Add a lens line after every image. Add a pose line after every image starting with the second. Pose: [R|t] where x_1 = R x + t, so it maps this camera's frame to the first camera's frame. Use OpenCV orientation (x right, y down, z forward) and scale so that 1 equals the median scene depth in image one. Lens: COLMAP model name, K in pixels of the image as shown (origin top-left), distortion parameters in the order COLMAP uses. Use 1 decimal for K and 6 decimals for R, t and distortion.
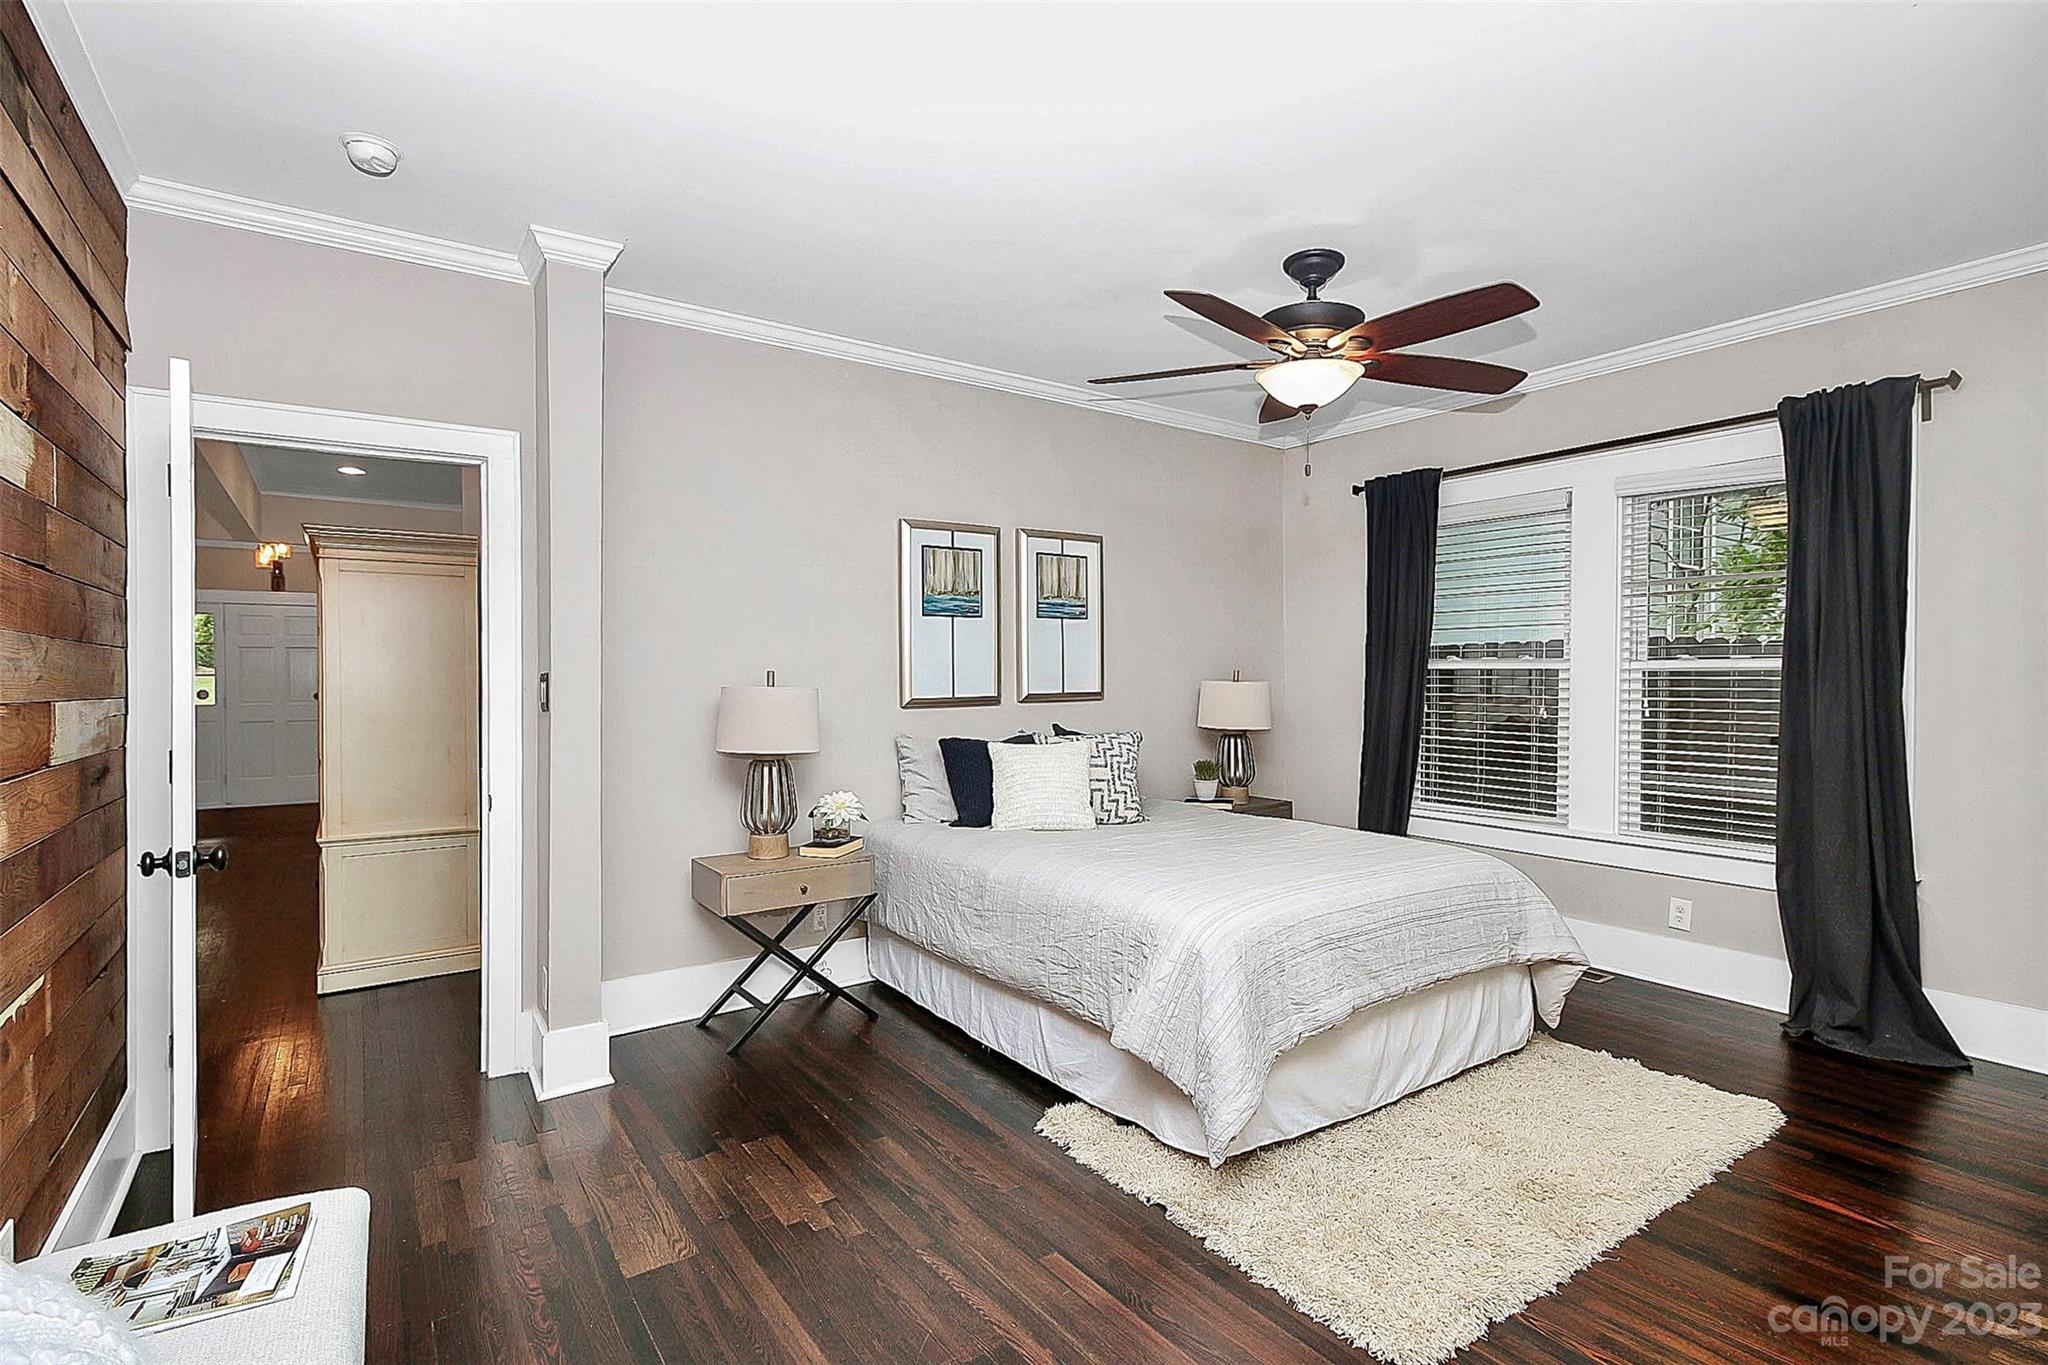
lens RADIAL K [[965.7, 0, 1029.2], [0, 965.7, 668.3], [0, 0, 1]] dist [-0.009685, -0.000315]
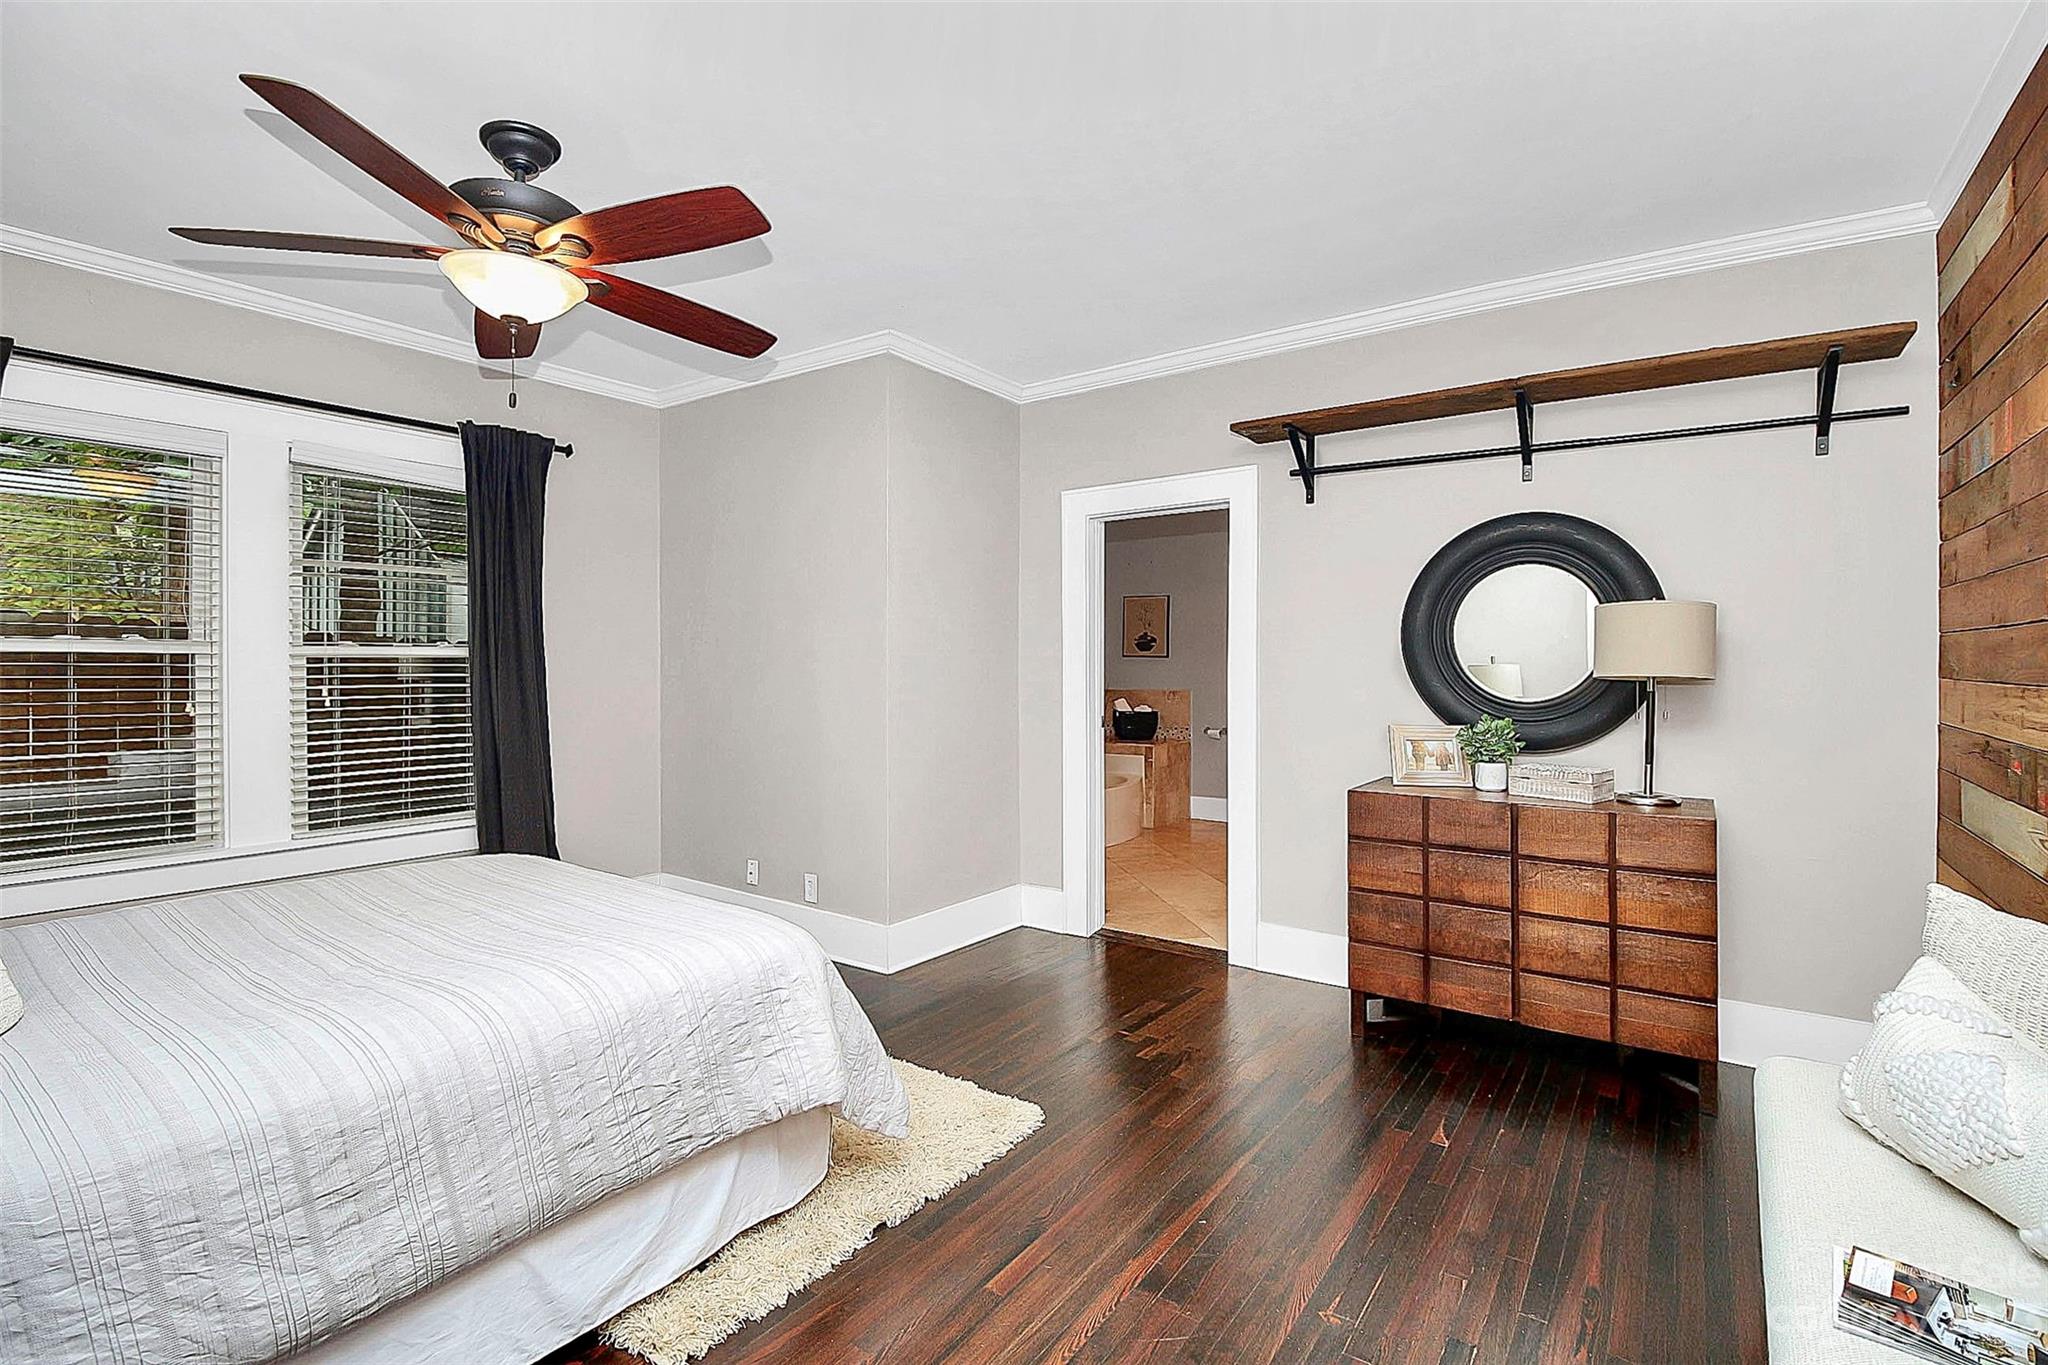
lens RADIAL K [[934.2, 0, 1030.0], [0, 934.2, 666.1], [0, 0, 1]] dist [-0.016357, 0.000381]
pose [[-0.326198, -0.001476, 0.945300, -0.433123], [-0.008293, 0.999965, -0.001301, 0.006766], [-0.945265, -0.008263, -0.326198, 0.656112]]
